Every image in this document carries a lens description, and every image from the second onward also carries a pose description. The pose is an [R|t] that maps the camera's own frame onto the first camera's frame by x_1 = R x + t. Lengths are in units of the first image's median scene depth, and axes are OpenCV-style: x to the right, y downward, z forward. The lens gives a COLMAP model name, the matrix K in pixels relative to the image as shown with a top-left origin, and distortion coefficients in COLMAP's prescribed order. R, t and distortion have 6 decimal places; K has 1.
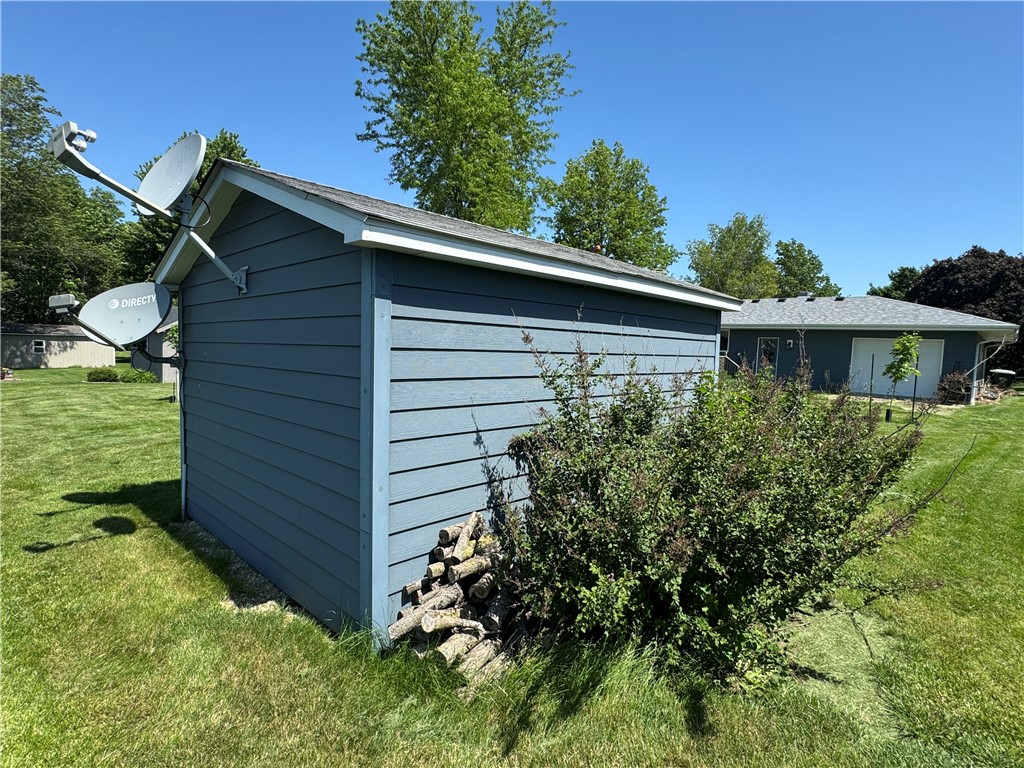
lens RADIAL K [[527.2, 0, 510.3], [0, 527.2, 382.2], [0, 0, 1]] dist [-0.001012, -0.000962]
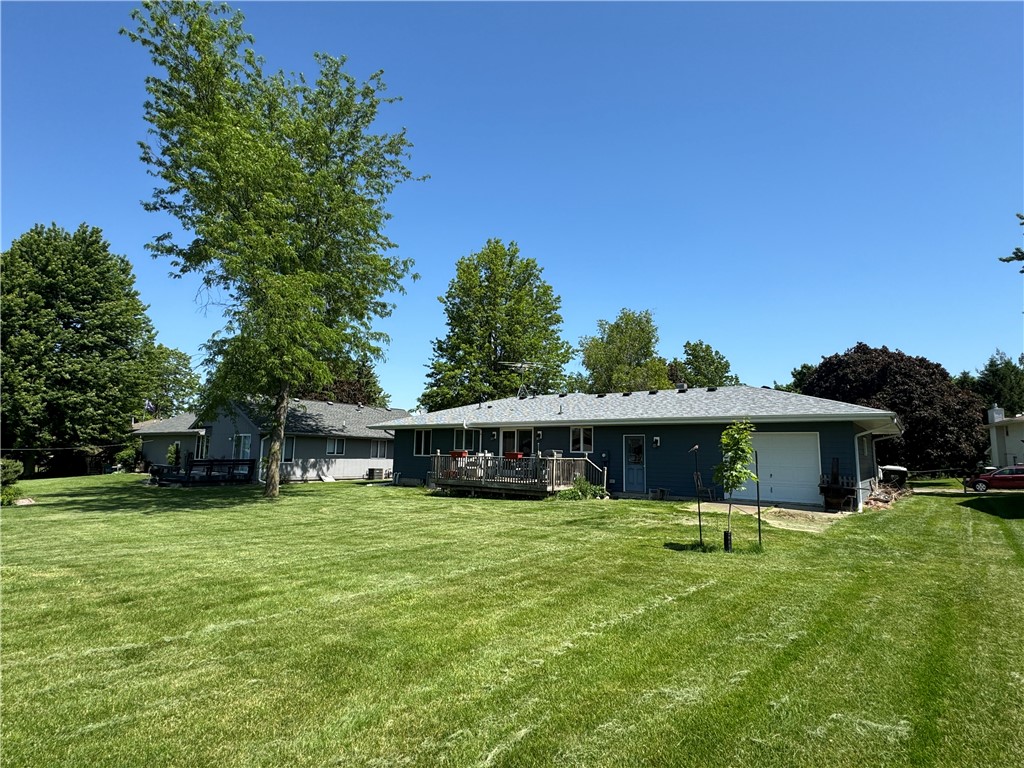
lens RADIAL K [[527.2, 0, 514.6], [0, 527.2, 383.0], [0, 0, 1]] dist [-0.001012, -0.000962]
pose [[0.993785, -0.010013, 0.110861, 0.114874], [0.031613, 0.980324, -0.194847, -0.004277], [-0.106729, 0.197141, 0.974548, 0.099951]]
